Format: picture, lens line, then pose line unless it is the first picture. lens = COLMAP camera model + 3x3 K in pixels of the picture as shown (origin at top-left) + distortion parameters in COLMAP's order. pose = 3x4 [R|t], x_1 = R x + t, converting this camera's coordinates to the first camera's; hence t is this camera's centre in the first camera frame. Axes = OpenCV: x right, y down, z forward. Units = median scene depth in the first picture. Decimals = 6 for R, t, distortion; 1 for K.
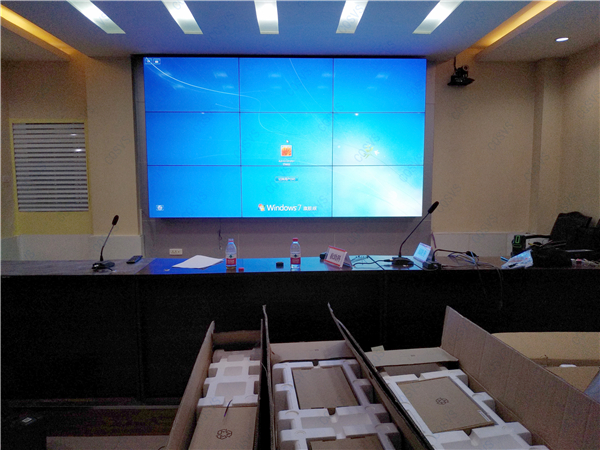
lens RADIAL K [[432.0, 0, 300.0], [0, 432.0, 225.0], [0, 0, 1]] dist [-0.003892, -0.005439]
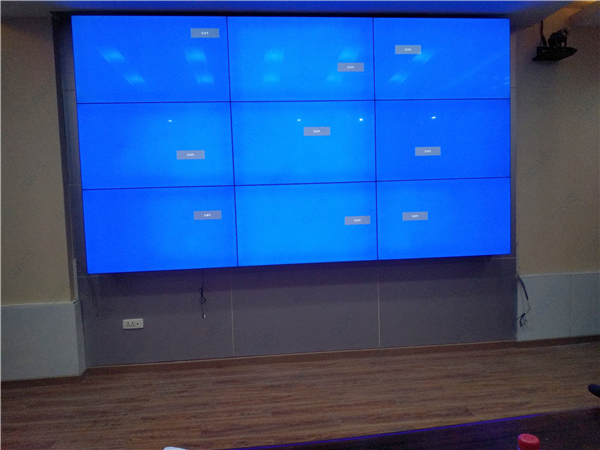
lens RADIAL K [[432.0, 0, 300.0], [0, 432.0, 225.0], [0, 0, 1]] dist [-0.003892, -0.005439]
pose [[0.997008, -0.035443, 0.068696, -0.161145], [0.038702, 0.998159, -0.046703, -0.086440], [-0.066914, 0.049222, 0.996544, 0.682366]]
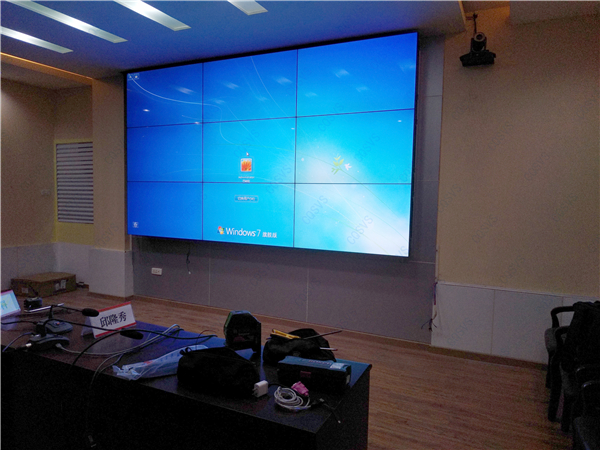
lens RADIAL K [[432.0, 0, 300.0], [0, 432.0, 225.0], [0, 0, 1]] dist [-0.003892, -0.005439]
pose [[0.887086, 0.052722, -0.458584, 0.848692], [-0.072356, 0.997057, -0.025338, -0.077563], [0.455898, 0.055659, 0.888290, 0.568155]]
